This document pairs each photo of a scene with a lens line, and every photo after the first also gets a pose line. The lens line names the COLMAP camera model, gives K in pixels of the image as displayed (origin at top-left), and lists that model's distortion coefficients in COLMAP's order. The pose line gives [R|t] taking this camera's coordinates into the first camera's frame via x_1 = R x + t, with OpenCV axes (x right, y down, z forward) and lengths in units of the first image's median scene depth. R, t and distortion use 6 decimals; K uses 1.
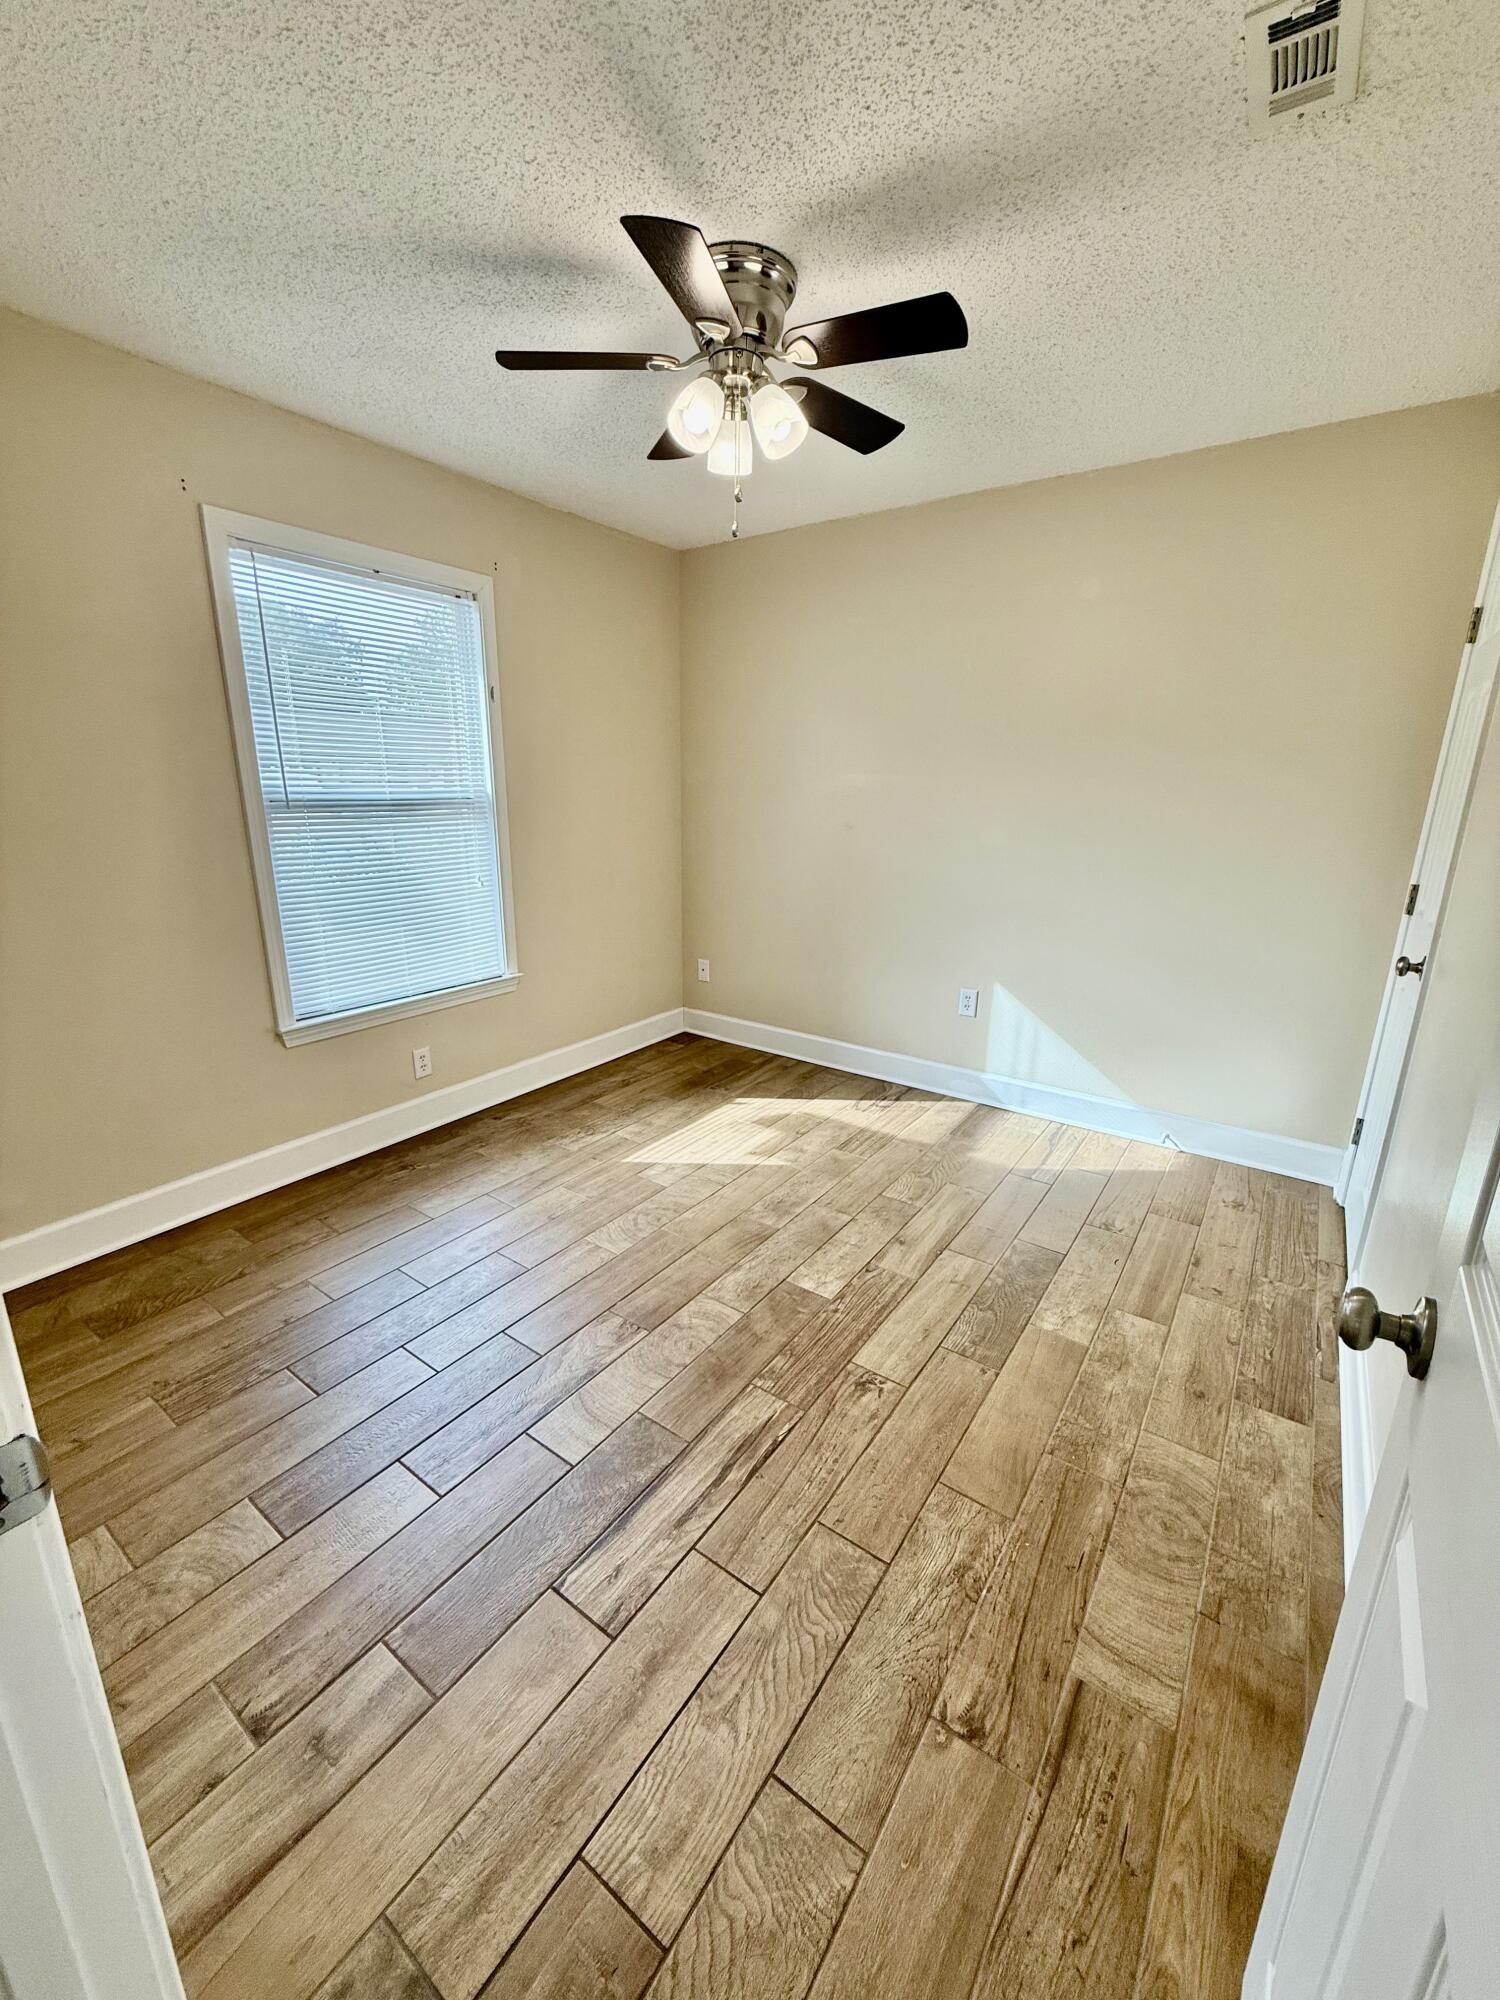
lens RADIAL K [[794.5, 0, 756.8], [0, 794.5, 981.1], [0, 0, 1]] dist [-0.000975, 0.000232]
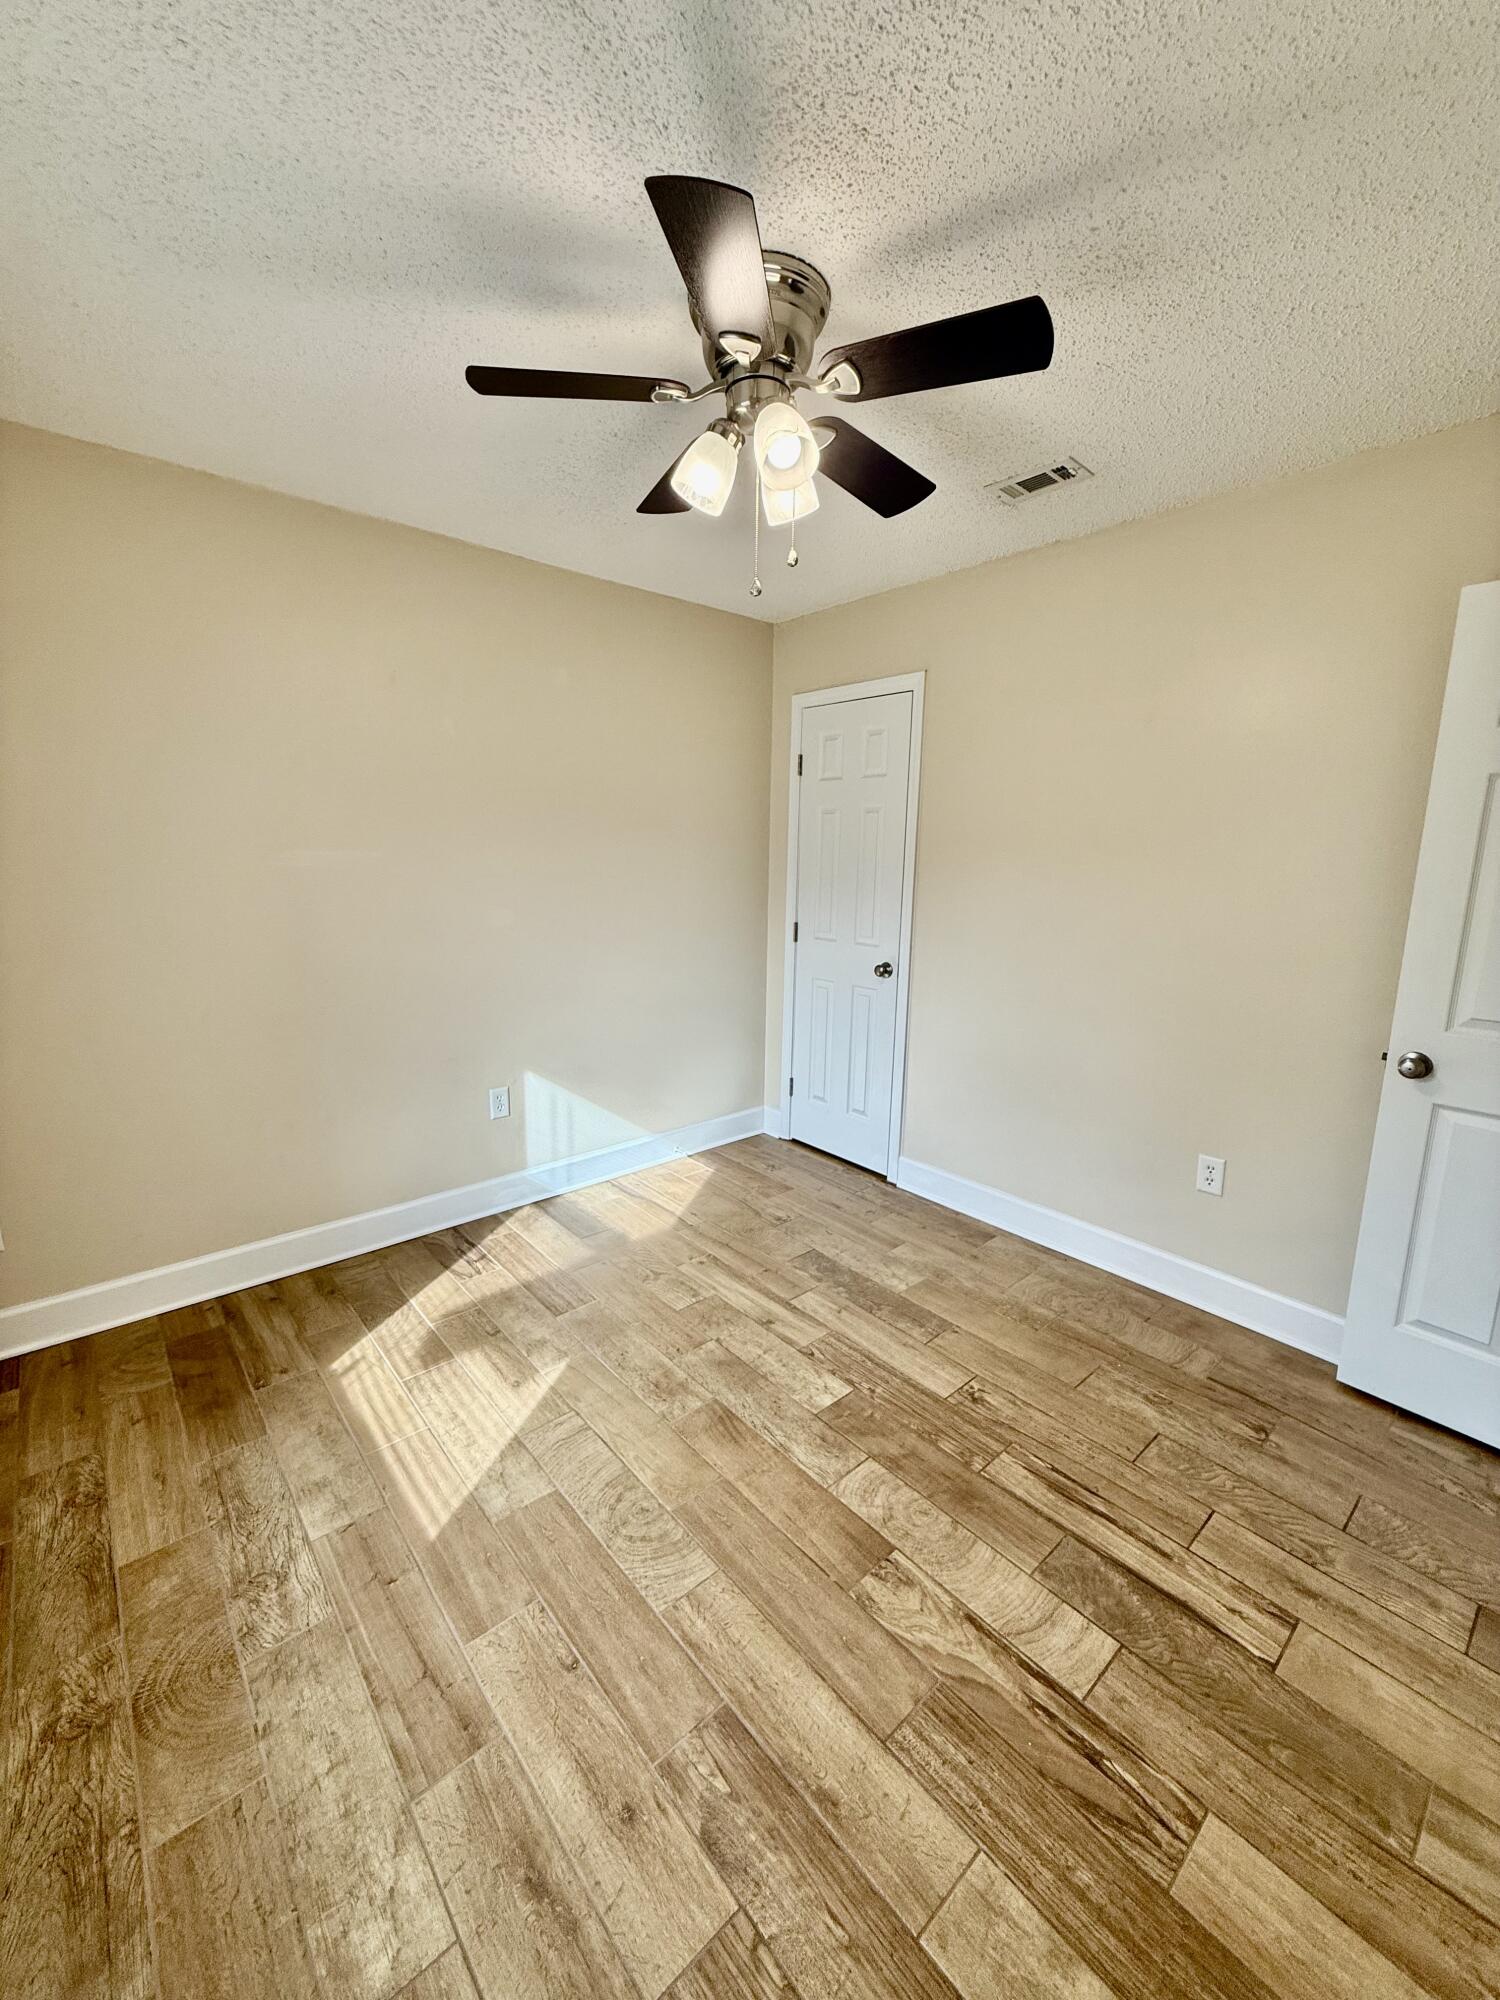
lens RADIAL K [[794.5, 0, 756.8], [0, 794.5, 981.1], [0, 0, 1]] dist [-0.000975, 0.000232]
pose [[0.243925, -0.170936, 0.954611, -0.662825], [0.223856, 0.967685, 0.116077, -0.193004], [-0.943604, 0.185381, 0.274308, 0.630256]]
